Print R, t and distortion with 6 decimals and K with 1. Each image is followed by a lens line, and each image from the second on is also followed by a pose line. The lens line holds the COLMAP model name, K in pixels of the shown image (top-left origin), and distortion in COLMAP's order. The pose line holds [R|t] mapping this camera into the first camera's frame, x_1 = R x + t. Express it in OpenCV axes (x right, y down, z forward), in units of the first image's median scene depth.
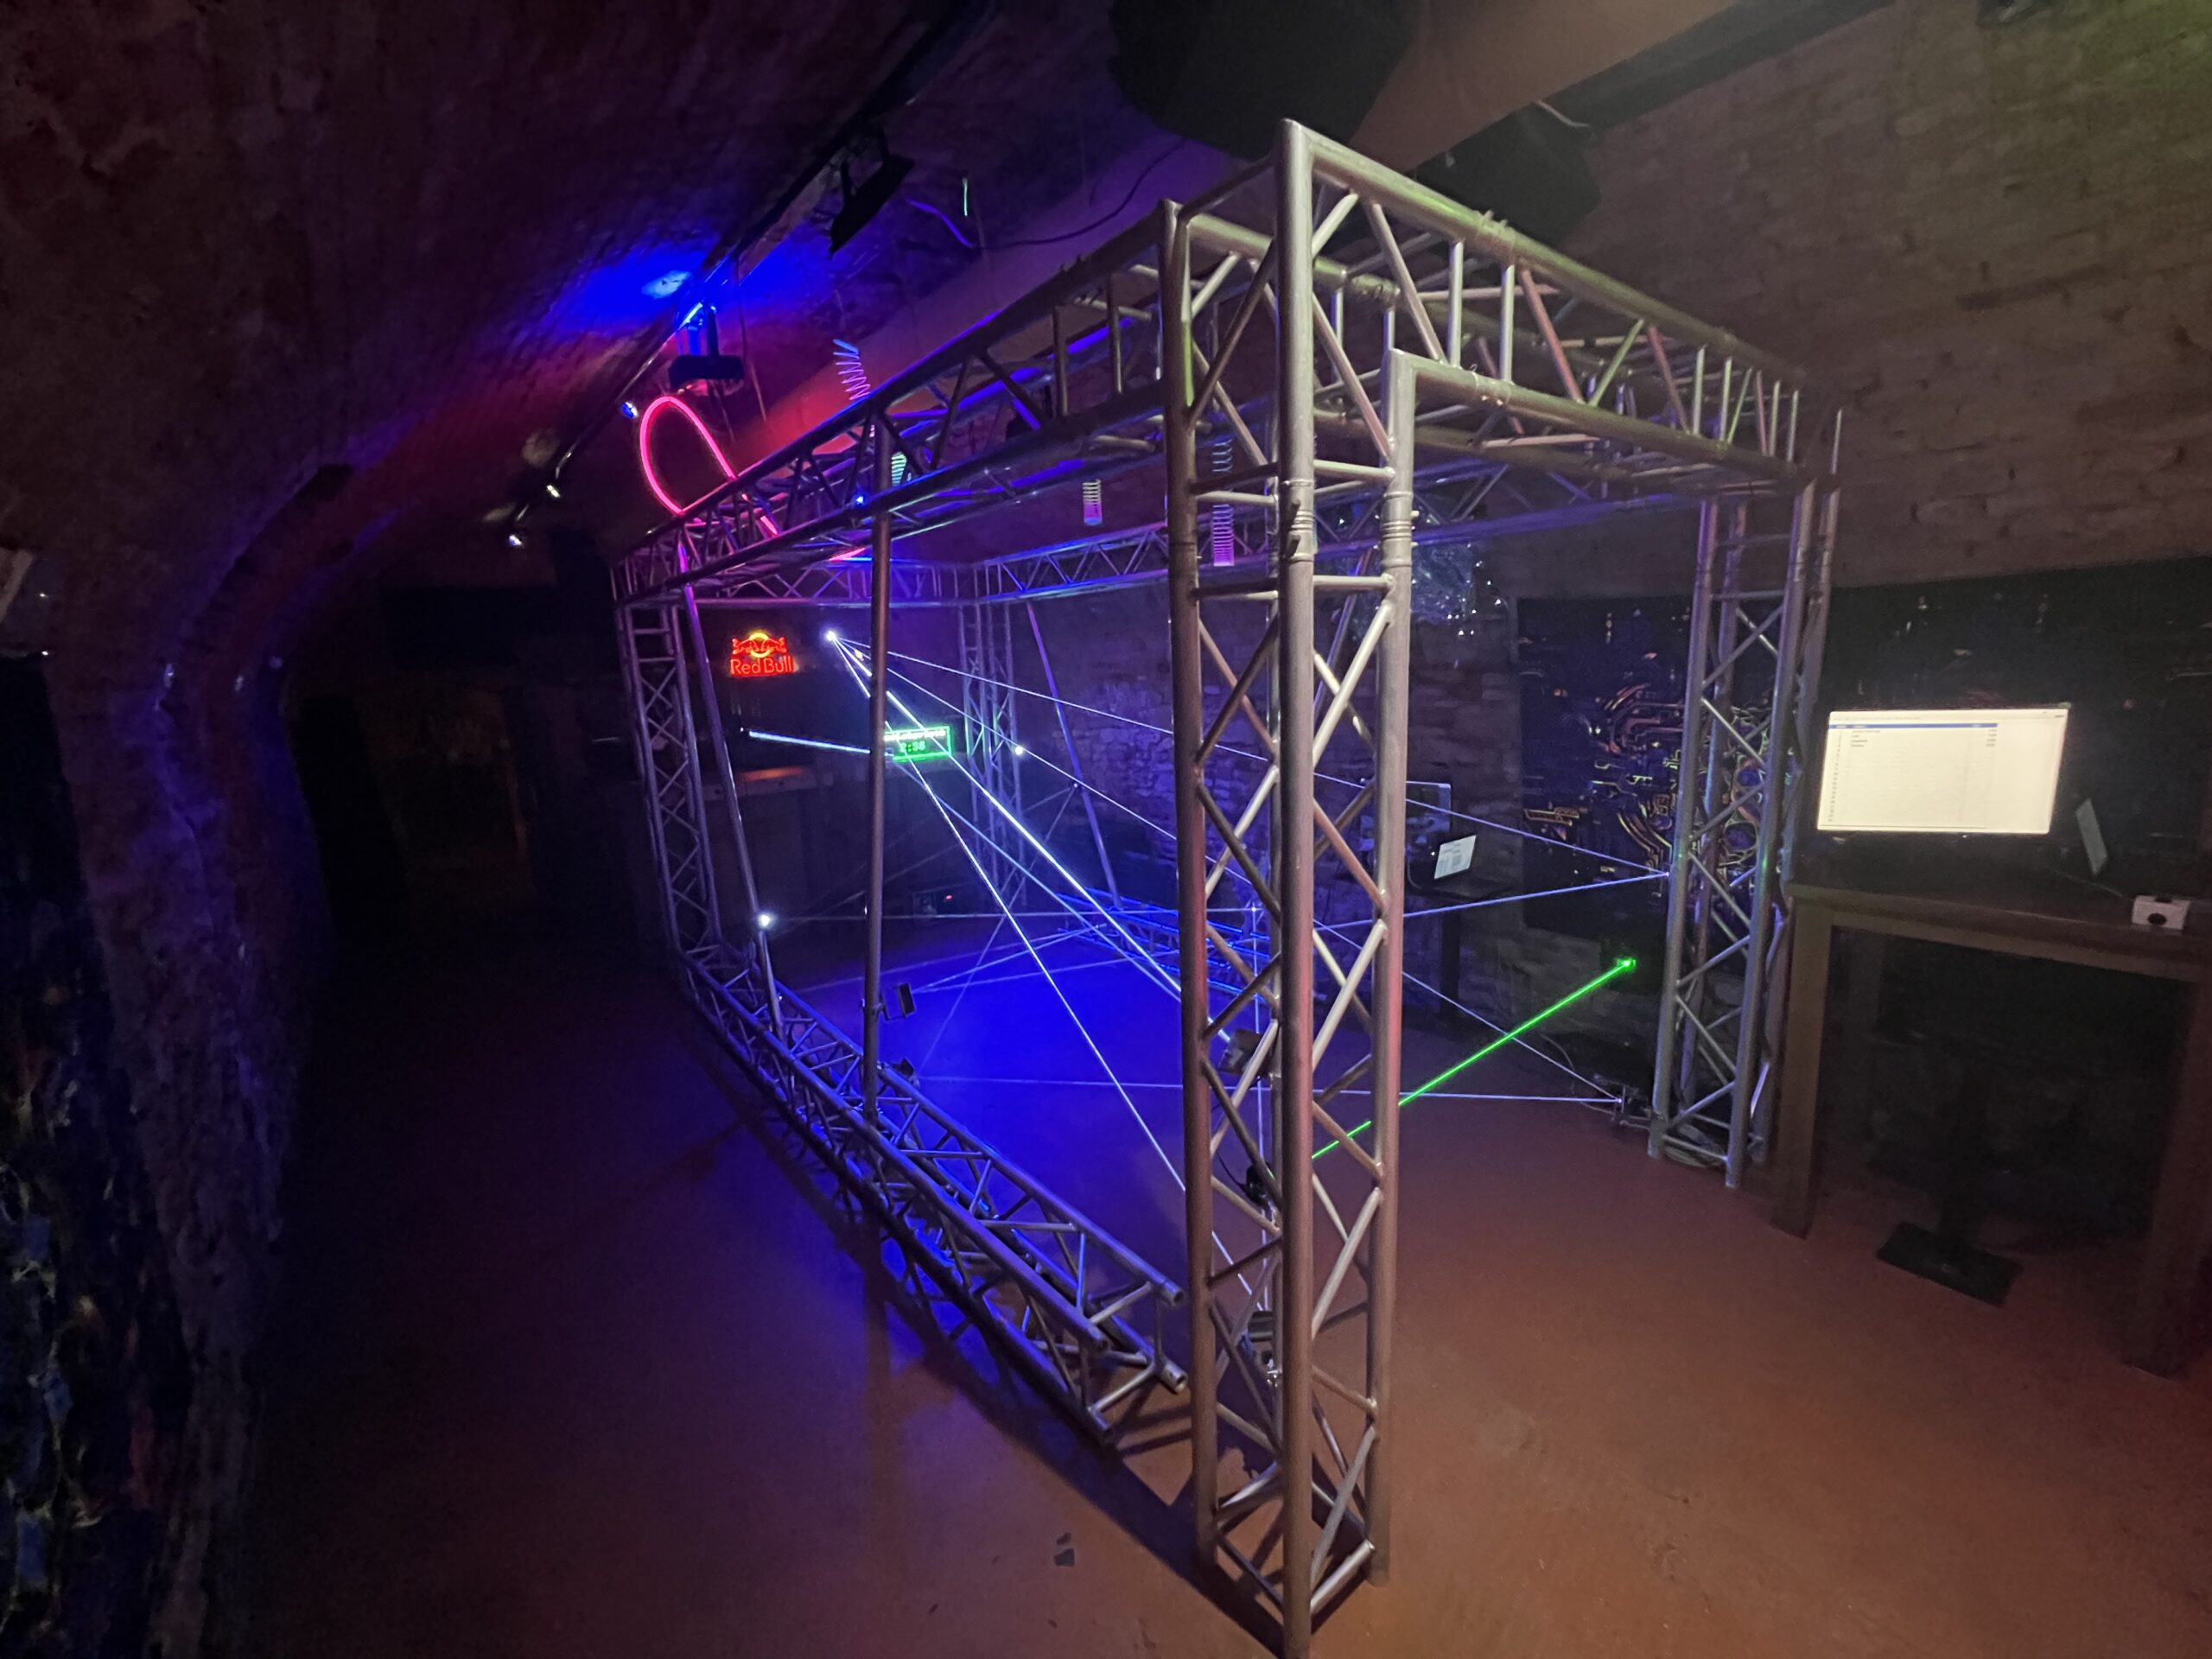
lens RADIAL K [[892.5, 0, 1109.4], [0, 892.5, 839.3], [0, 0, 1]] dist [0.000325, 0.000052]
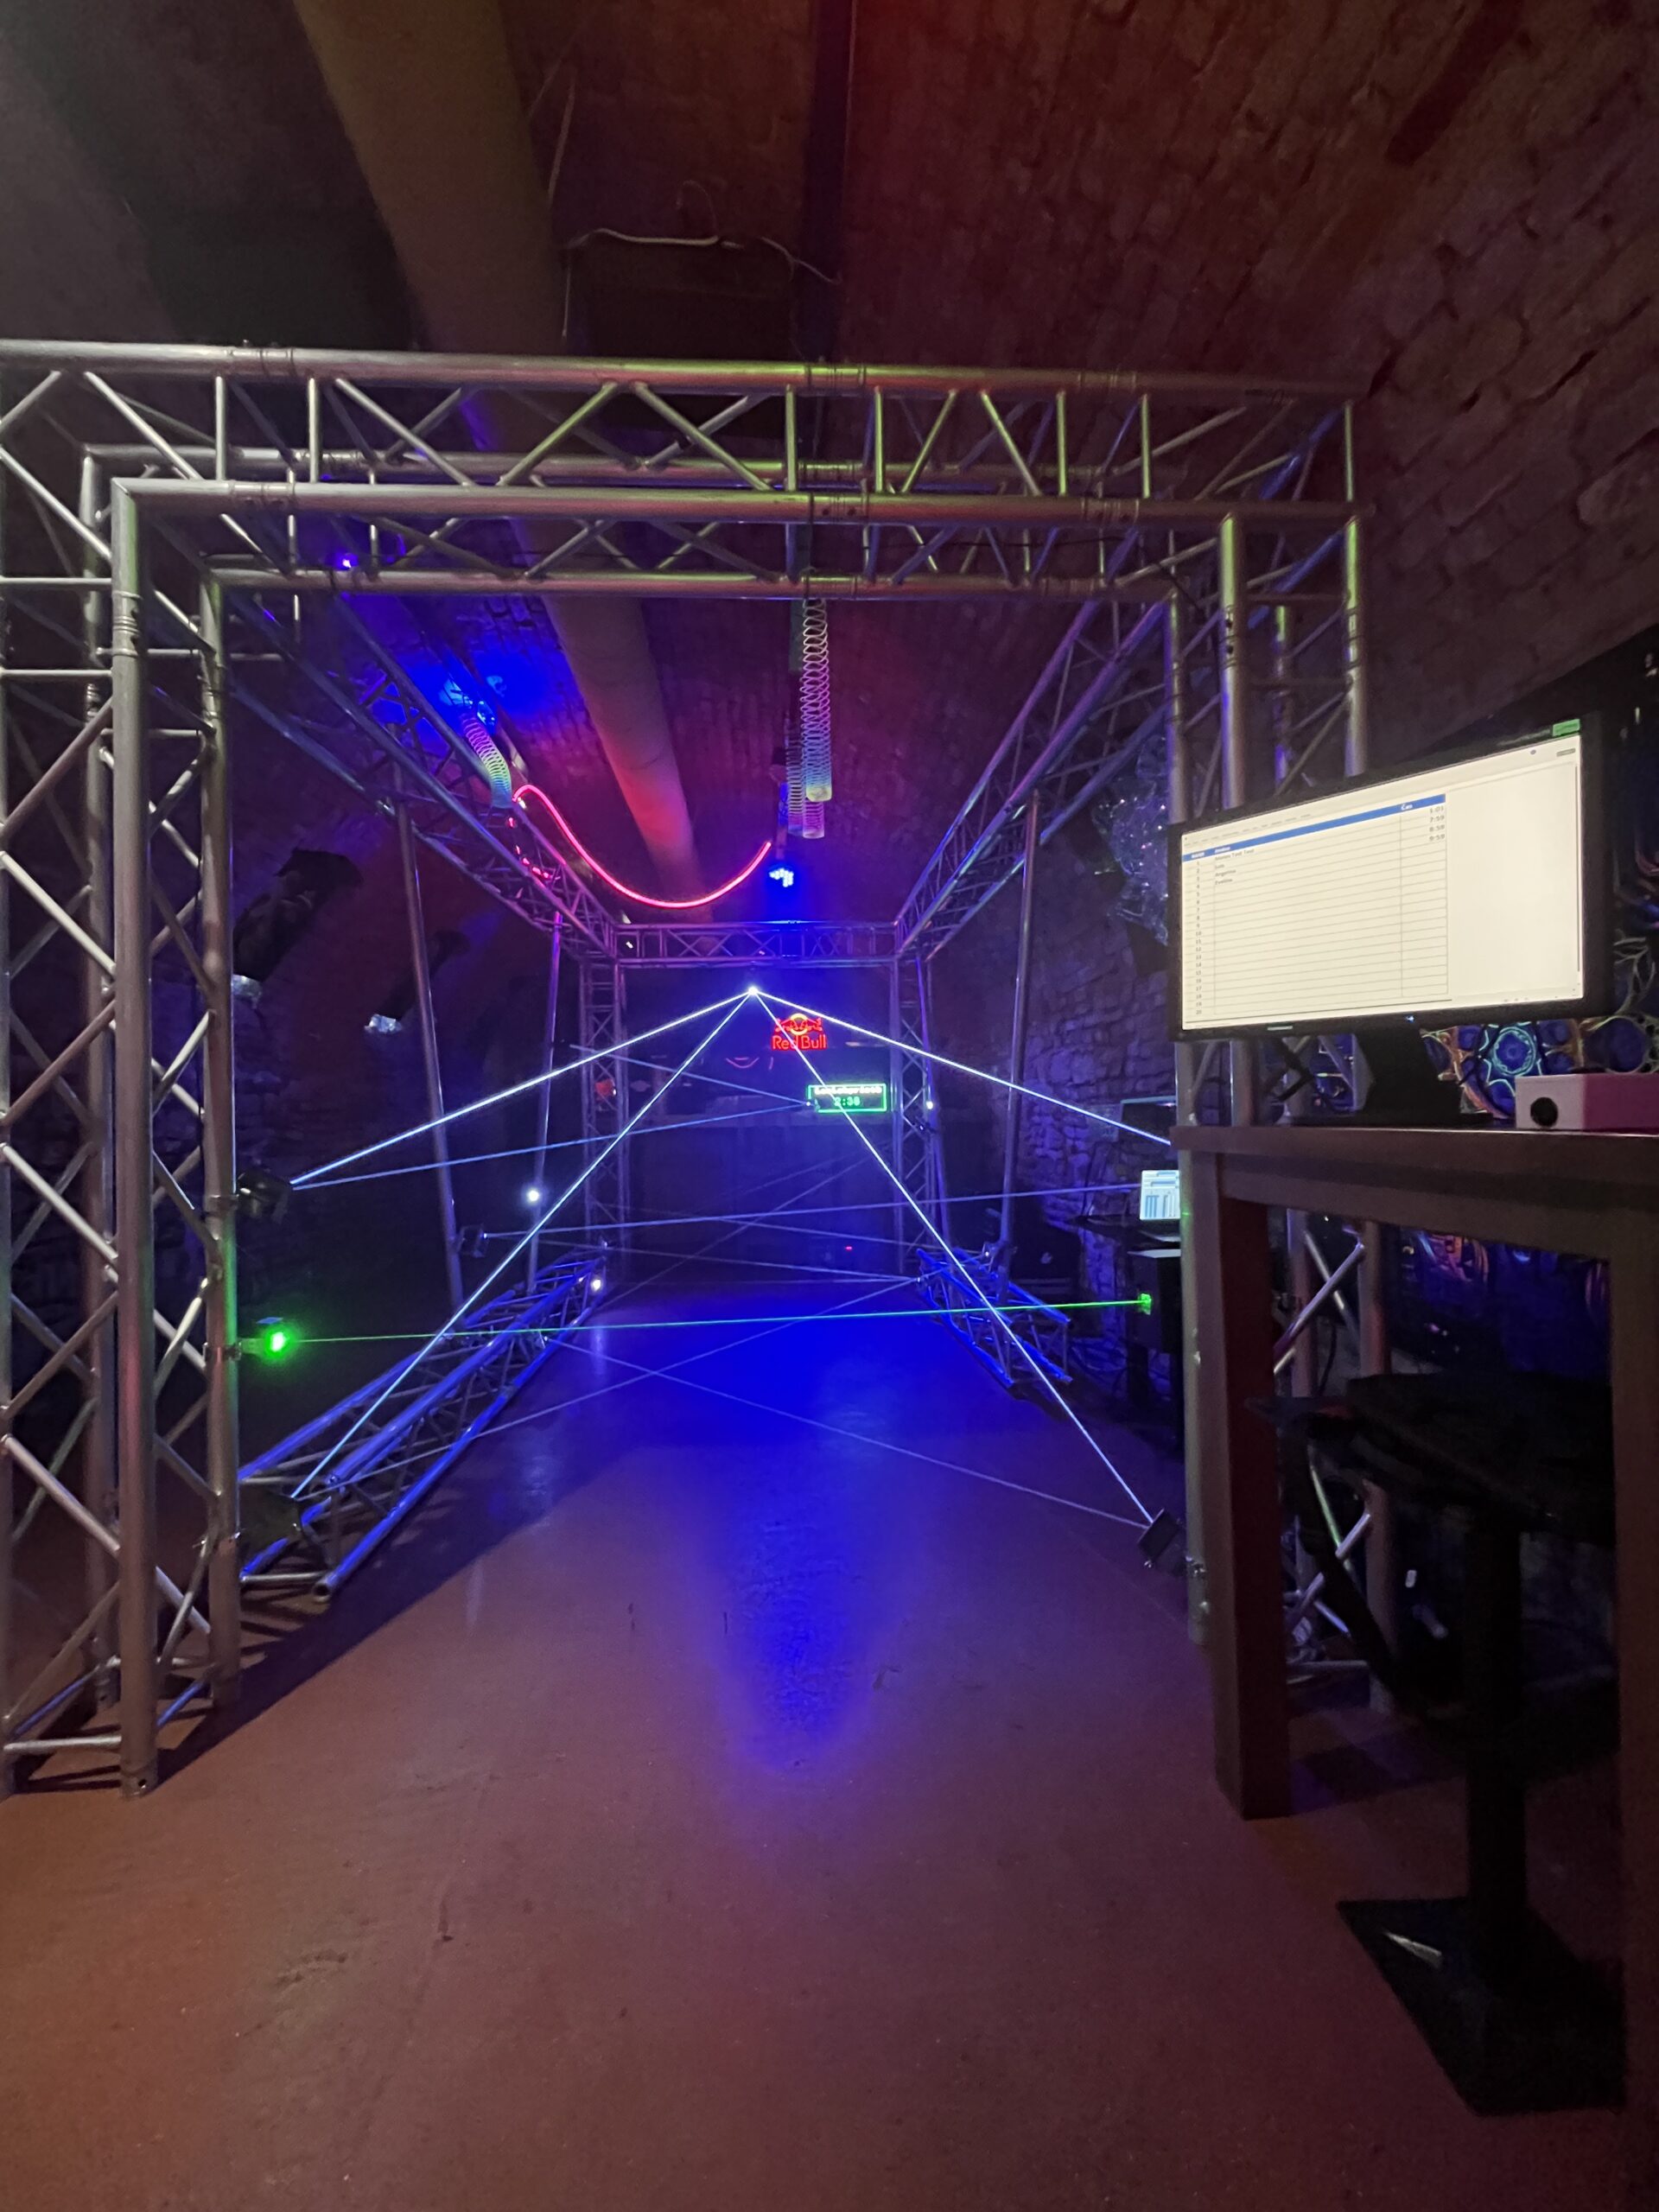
lens RADIAL K [[892.5, 0, 829.5], [0, 892.5, 1106.0], [0, 0, 1]] dist [0.000325, 0.000052]
pose [[0.821720, 0.023966, -0.569387, 0.561757], [-0.132617, 0.979728, -0.150150, 0.096102], [0.554246, 0.198892, 0.808241, 0.236369]]
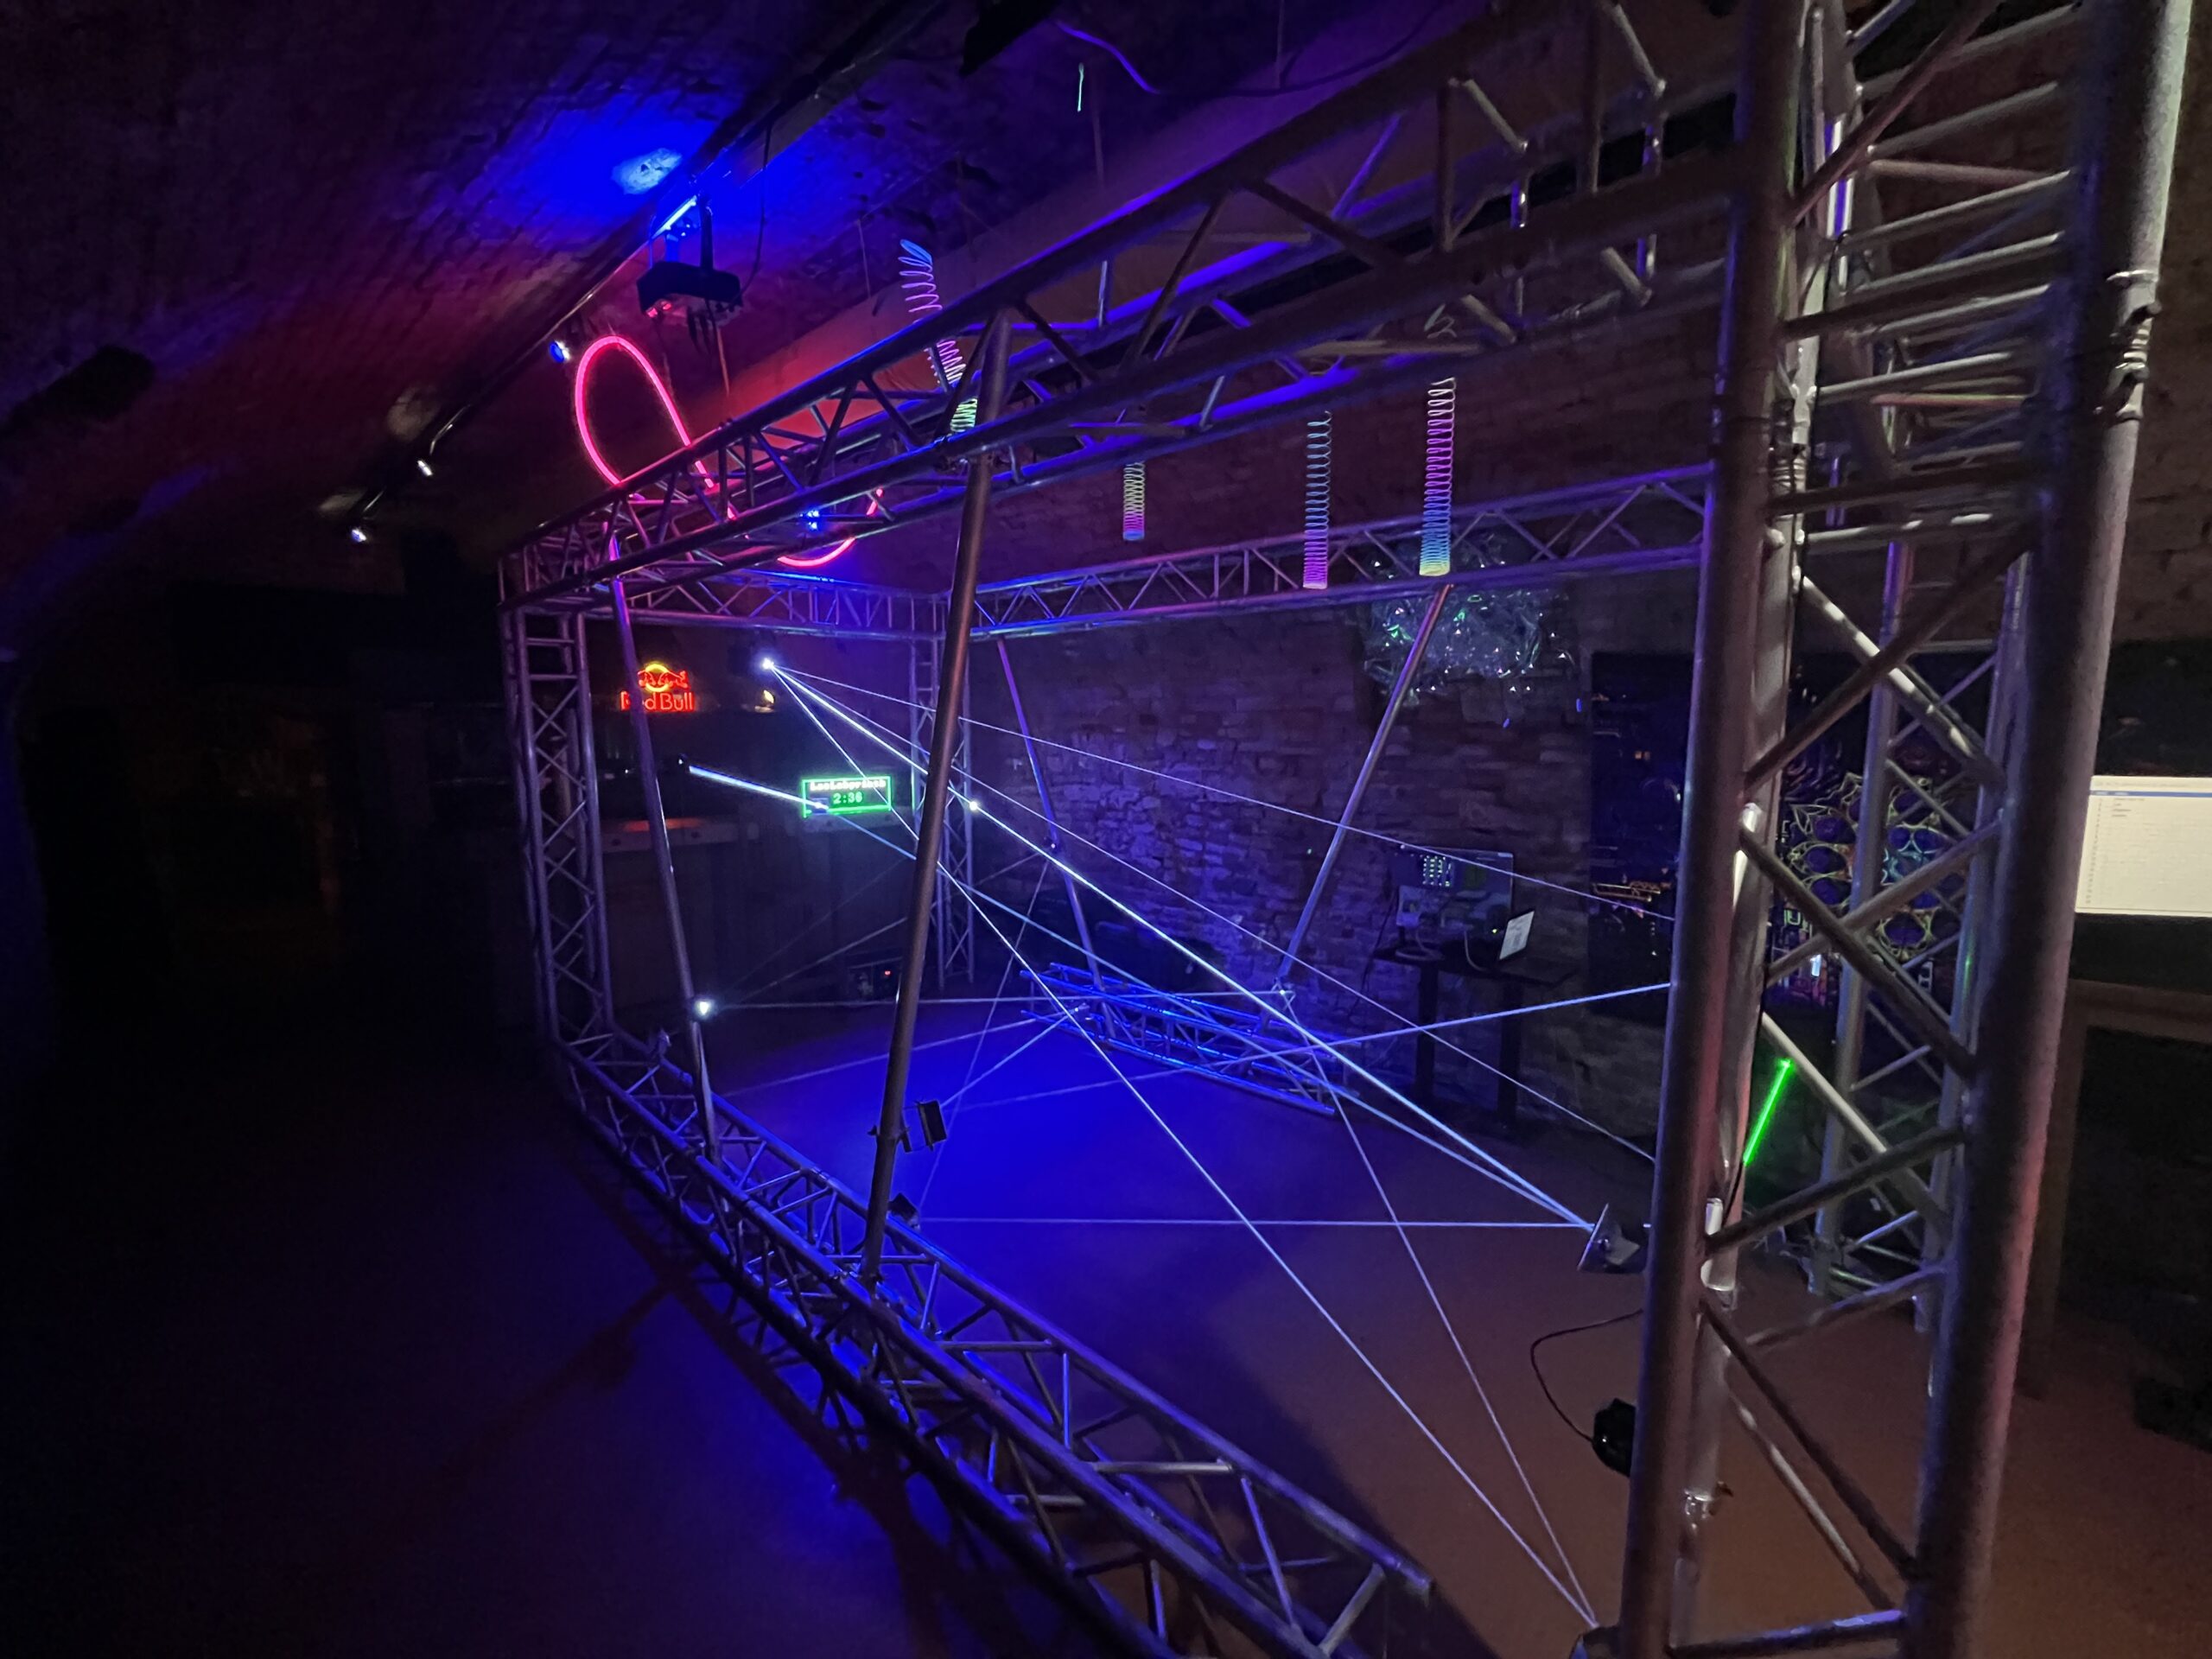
lens RADIAL K [[892.5, 0, 1109.4], [0, 892.5, 839.3], [0, 0, 1]] dist [0.000325, 0.000052]
pose [[0.989378, 0.026335, 0.142962, -0.145283], [-0.015396, 0.996905, -0.077093, -0.000342], [-0.144550, 0.074073, 0.986721, 0.170132]]
